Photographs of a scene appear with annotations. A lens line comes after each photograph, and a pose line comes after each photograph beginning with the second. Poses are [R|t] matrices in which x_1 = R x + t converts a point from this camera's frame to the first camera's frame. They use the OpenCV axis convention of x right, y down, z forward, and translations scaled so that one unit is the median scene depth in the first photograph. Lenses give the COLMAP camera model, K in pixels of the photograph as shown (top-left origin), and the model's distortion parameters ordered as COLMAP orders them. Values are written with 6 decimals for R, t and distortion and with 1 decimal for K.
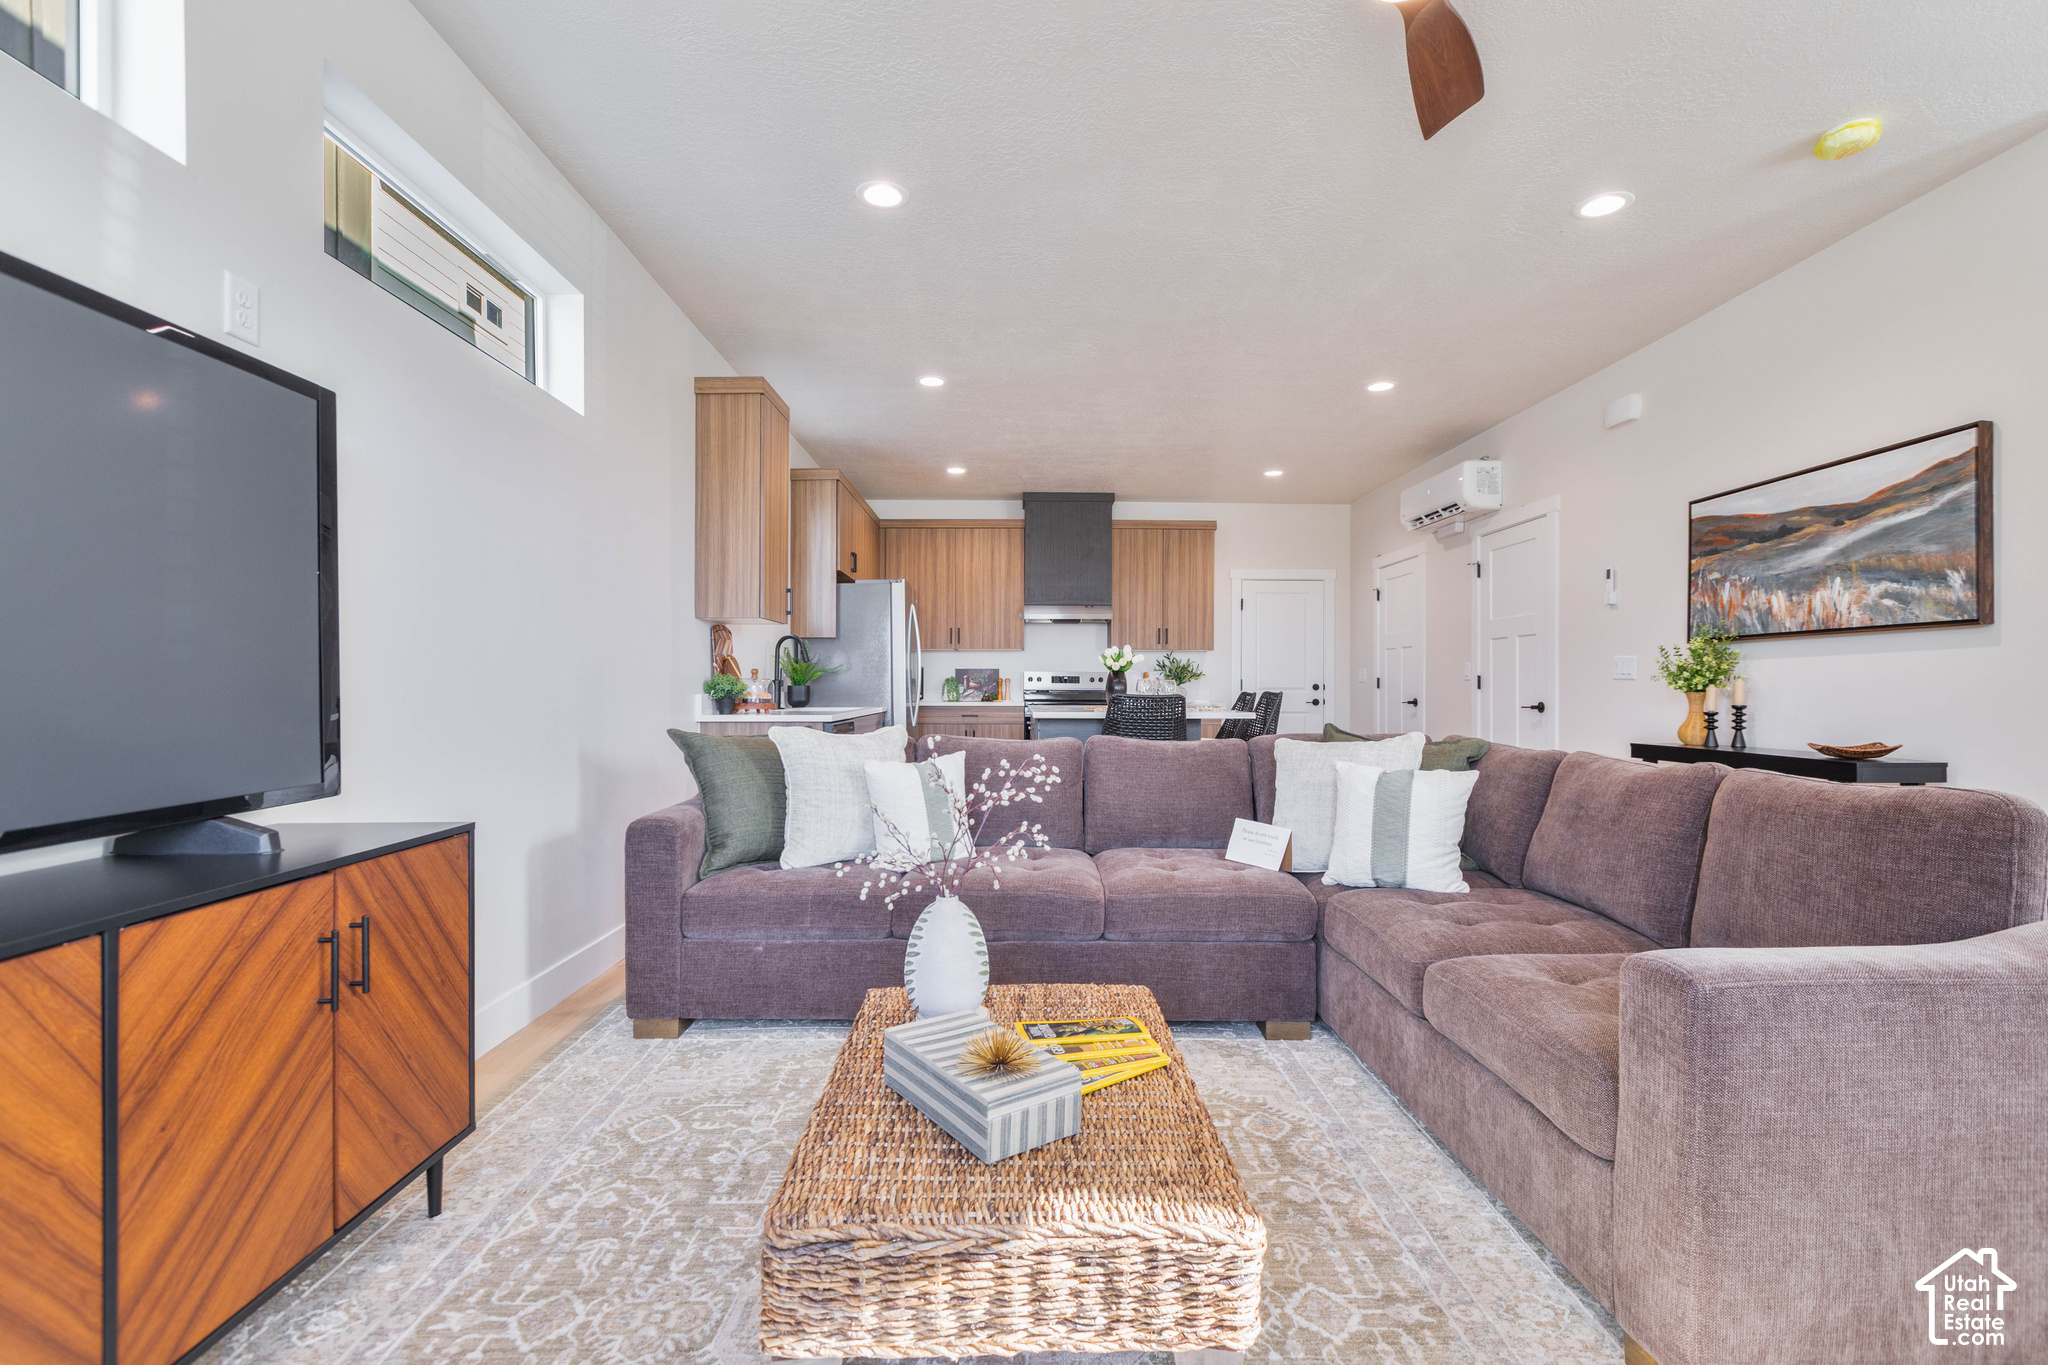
lens RADIAL K [[913.3, 0, 1031.0], [0, 913.3, 686.6], [0, 0, 1]] dist [-0.002674, -0.001033]
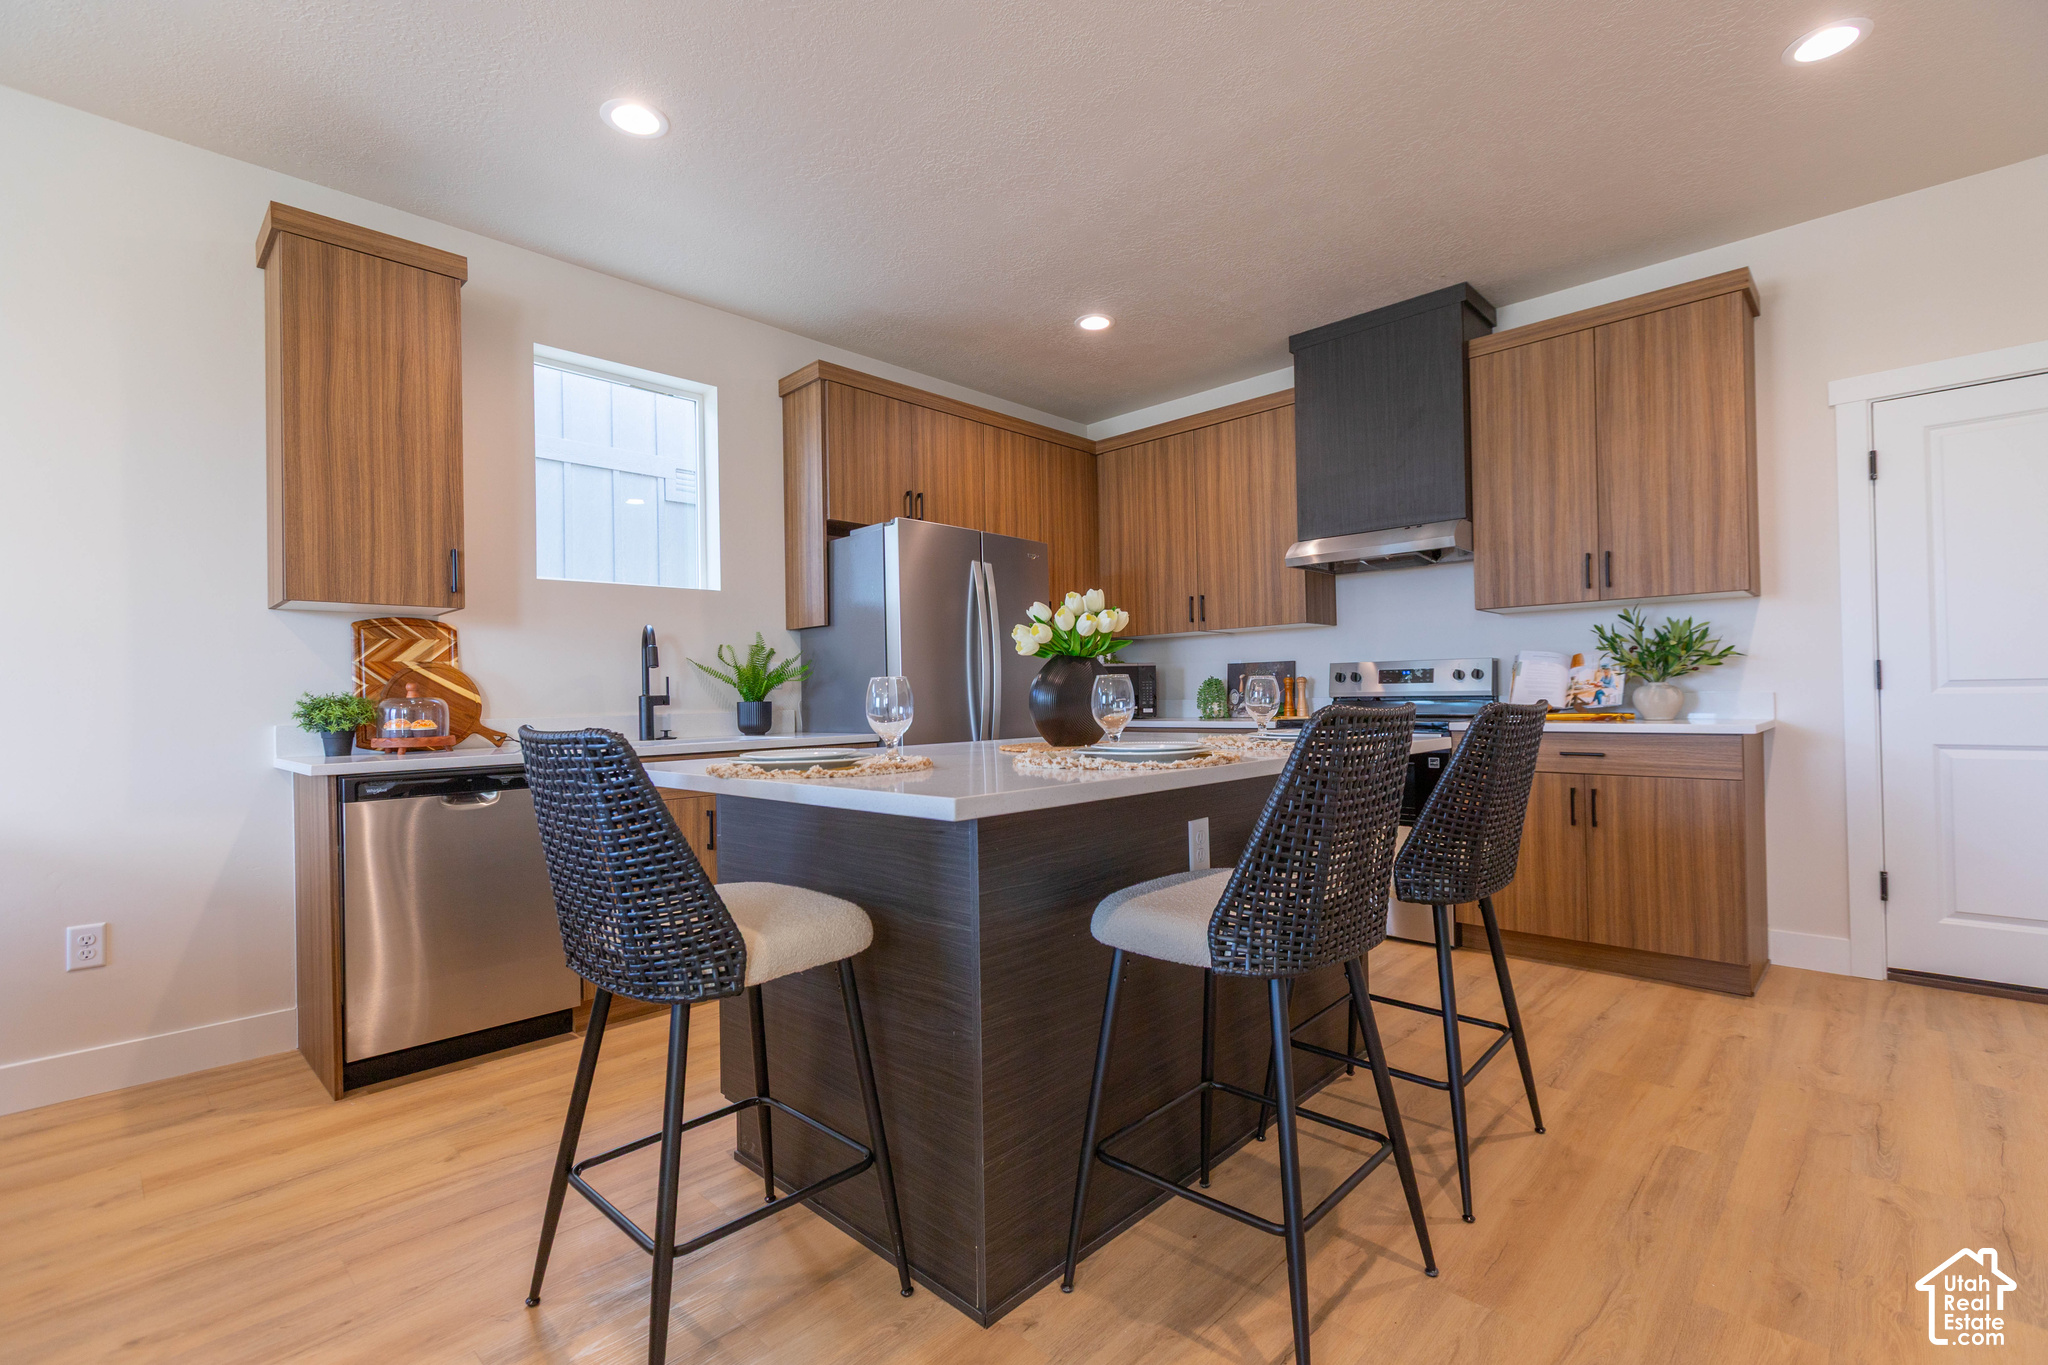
lens RADIAL K [[913.3, 0, 1024.8], [0, 913.3, 689.9], [0, 0, 1]] dist [-0.002674, -0.001033]
pose [[0.708281, -0.021953, -0.705589, 0.257494], [0.021828, 0.999719, -0.009193, 0.000025], [0.705593, -0.008890, 0.708561, 0.495654]]
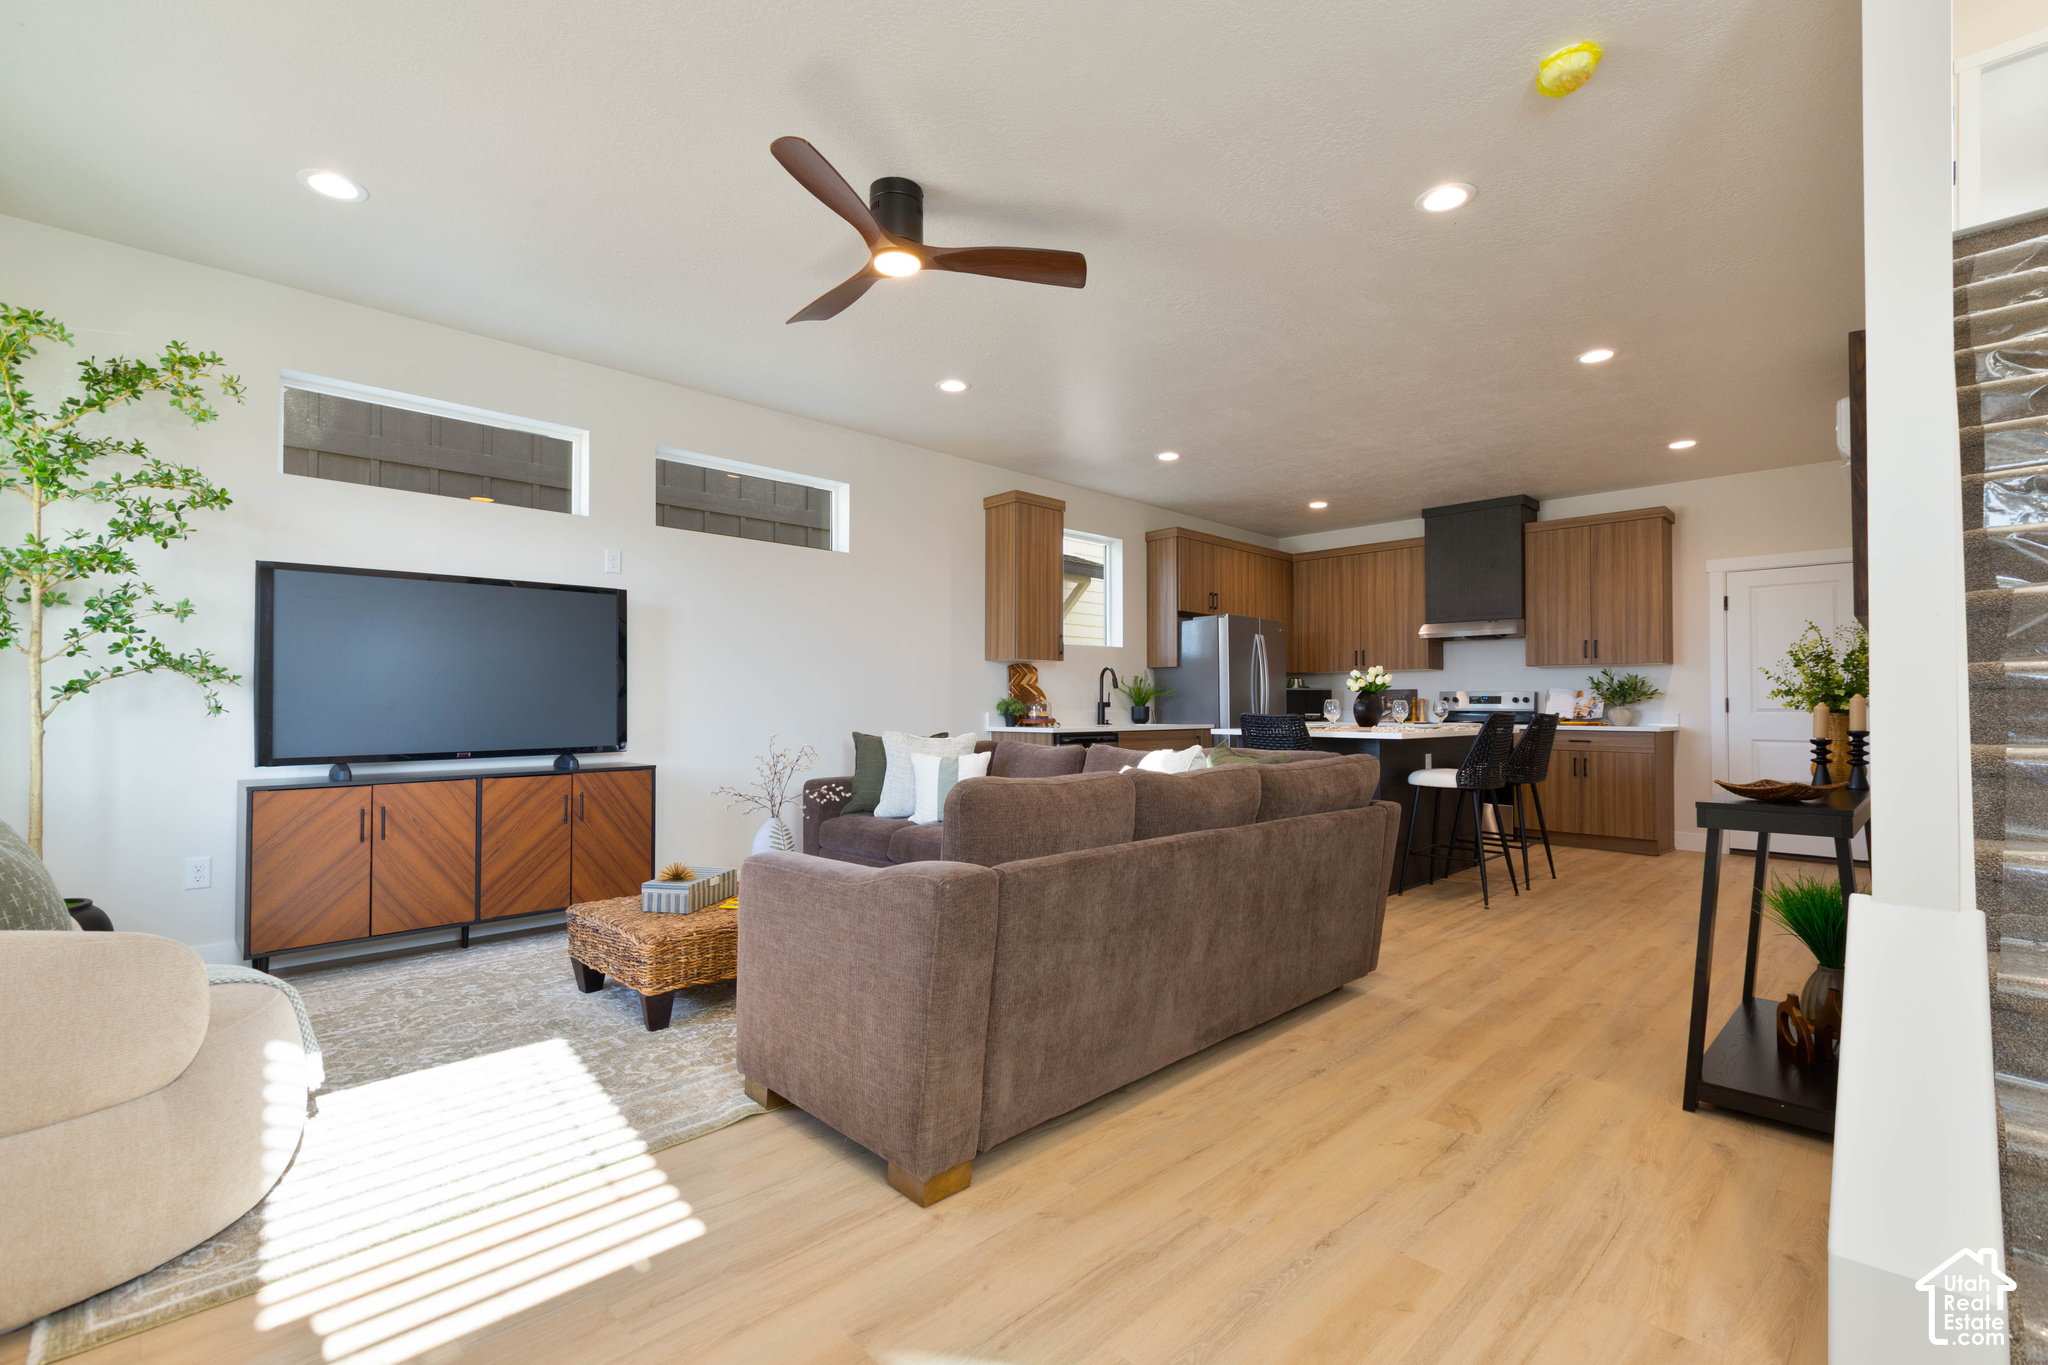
lens RADIAL K [[913.3, 0, 1020.6], [0, 913.3, 690.9], [0, 0, 1]] dist [-0.002674, -0.001033]
pose [[0.688101, -0.013294, -0.725493, 0.399878], [0.000053, 0.999833, -0.018271, -0.000017], [0.725615, 0.012534, 0.687987, 0.014483]]
